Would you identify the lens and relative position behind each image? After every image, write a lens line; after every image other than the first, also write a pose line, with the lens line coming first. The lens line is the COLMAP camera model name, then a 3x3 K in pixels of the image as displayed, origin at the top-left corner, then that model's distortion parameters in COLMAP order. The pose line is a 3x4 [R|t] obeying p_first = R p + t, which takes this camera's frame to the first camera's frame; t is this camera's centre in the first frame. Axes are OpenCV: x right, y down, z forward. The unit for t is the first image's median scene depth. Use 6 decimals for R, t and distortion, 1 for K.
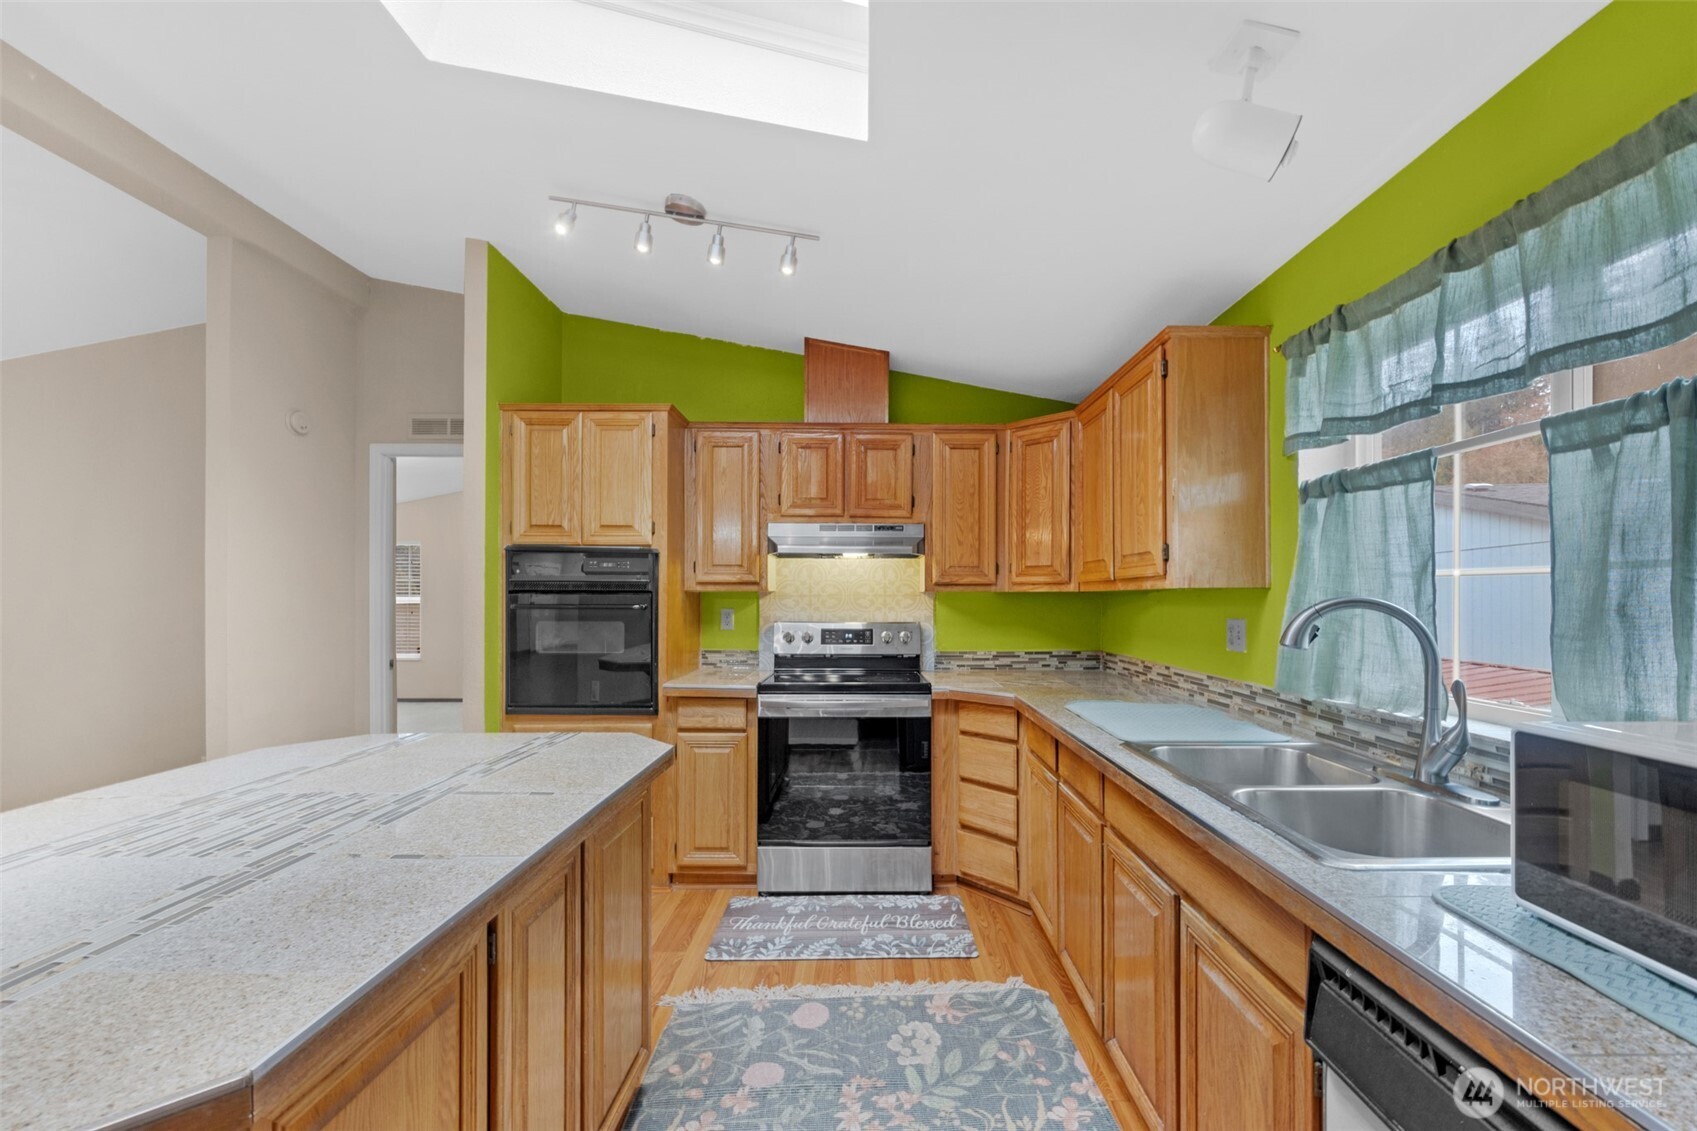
lens RADIAL K [[672.5, 0, 843.3], [0, 672.5, 588.0], [0, 0, 1]] dist [0.000137, -0.000022]
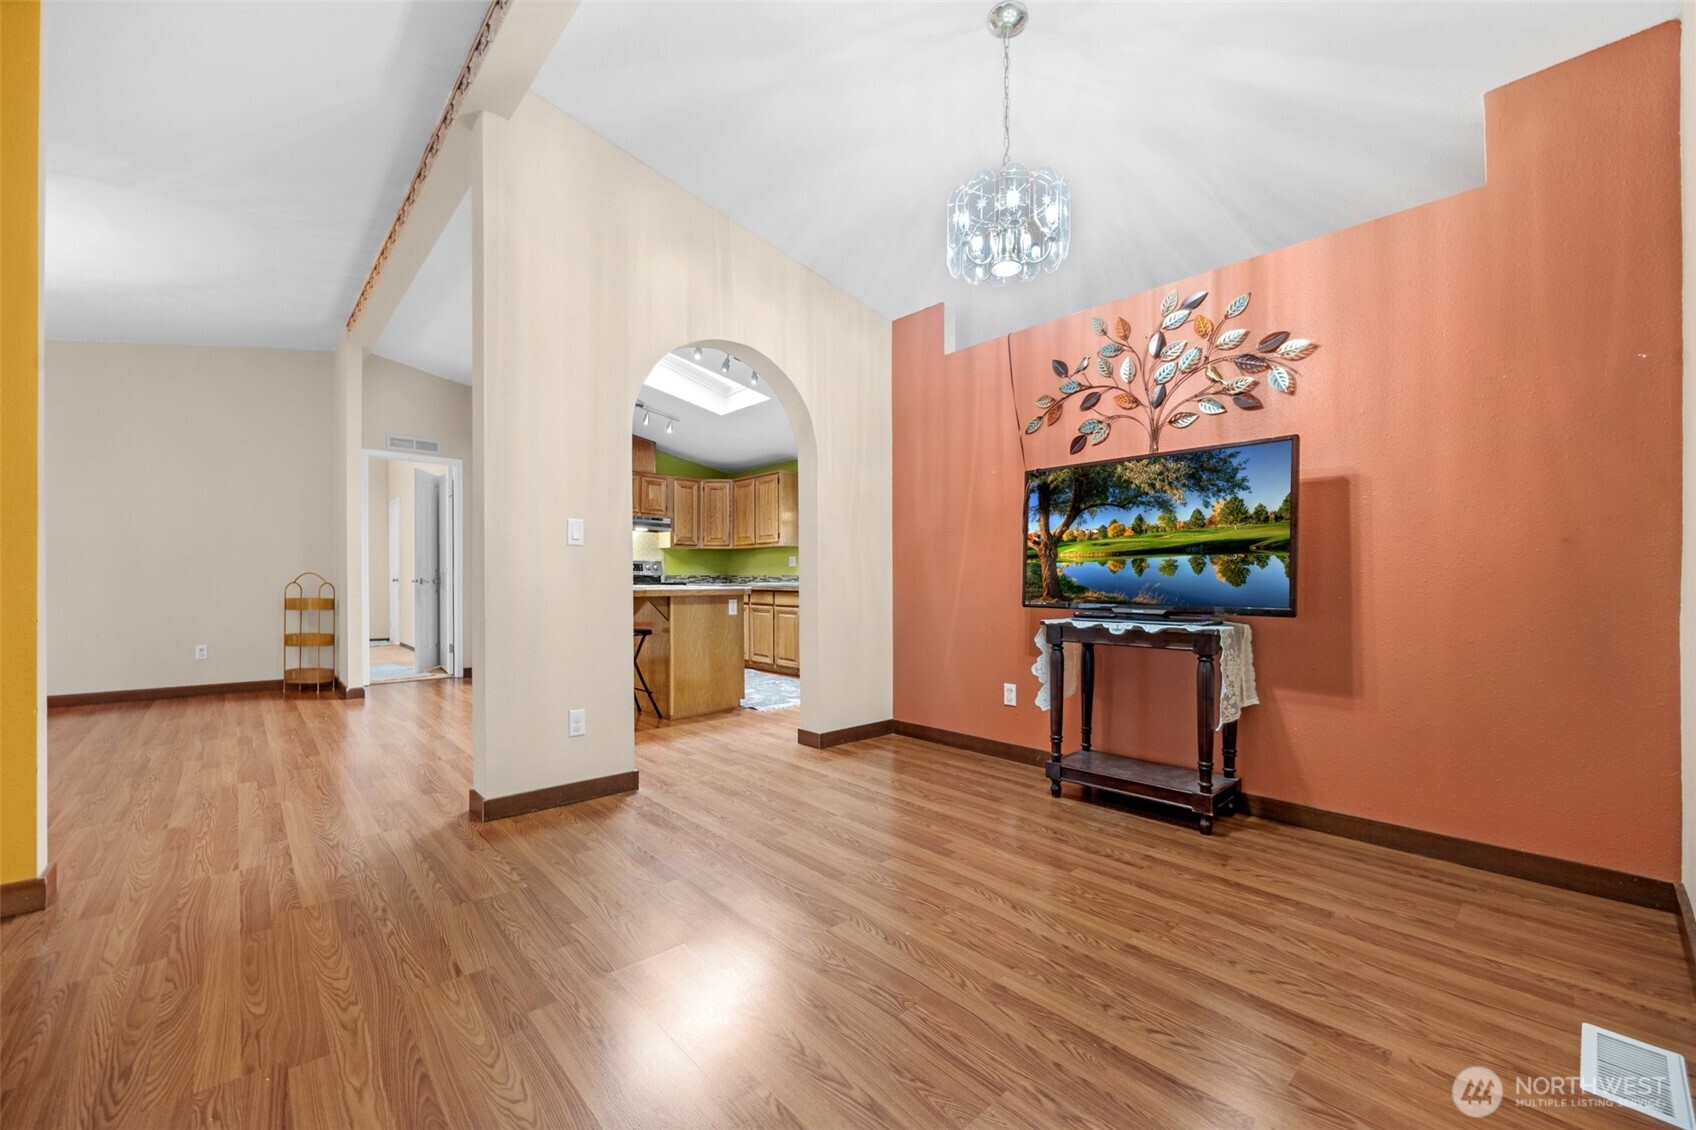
lens RADIAL K [[672.1, 0, 842.8], [0, 672.1, 587.5], [0, 0, 1]] dist [0.000137, -0.000022]
pose [[0.723742, 0.000429, 0.690070, -1.075166], [-0.016255, 0.999733, 0.016426, 0.099624], [-0.689879, -0.023105, 0.723556, -1.130908]]
